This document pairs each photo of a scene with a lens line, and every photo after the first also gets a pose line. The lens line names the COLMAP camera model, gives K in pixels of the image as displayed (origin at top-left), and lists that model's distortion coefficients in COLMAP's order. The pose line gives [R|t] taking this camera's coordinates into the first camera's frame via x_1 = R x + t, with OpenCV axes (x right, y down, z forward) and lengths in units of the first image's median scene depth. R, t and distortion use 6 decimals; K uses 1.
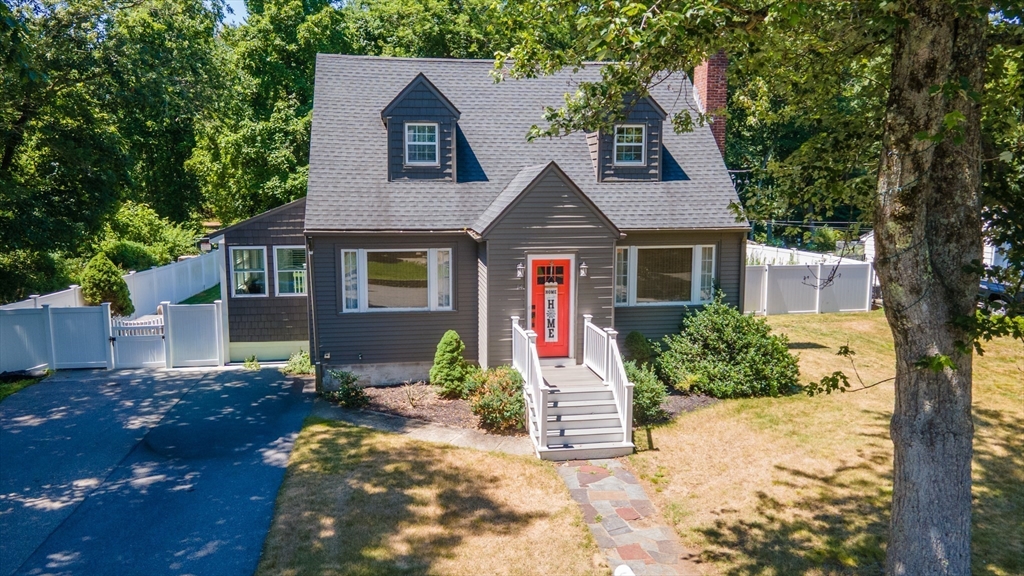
lens RADIAL K [[755.2, 0, 496.2], [0, 755.2, 287.0], [0, 0, 1]] dist [0.031060, -0.006293]
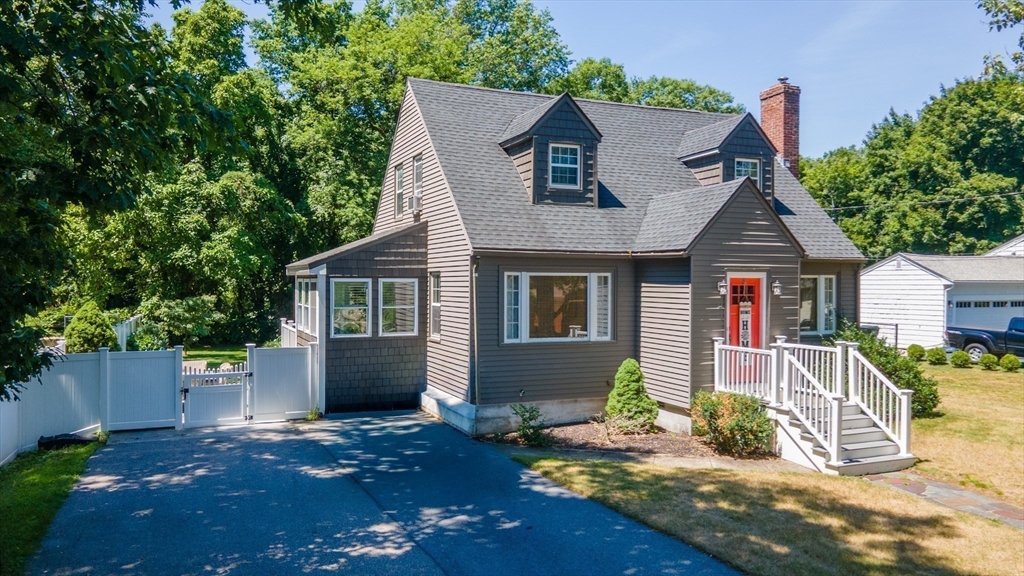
lens RADIAL K [[755.2, 0, 496.2], [0, 755.2, 287.0], [0, 0, 1]] dist [0.031060, -0.006293]
pose [[0.966882, 0.003838, 0.255197, -0.447127], [0.029856, 0.991321, -0.128025, 0.083203], [-0.253473, 0.131404, 0.958376, 0.145654]]
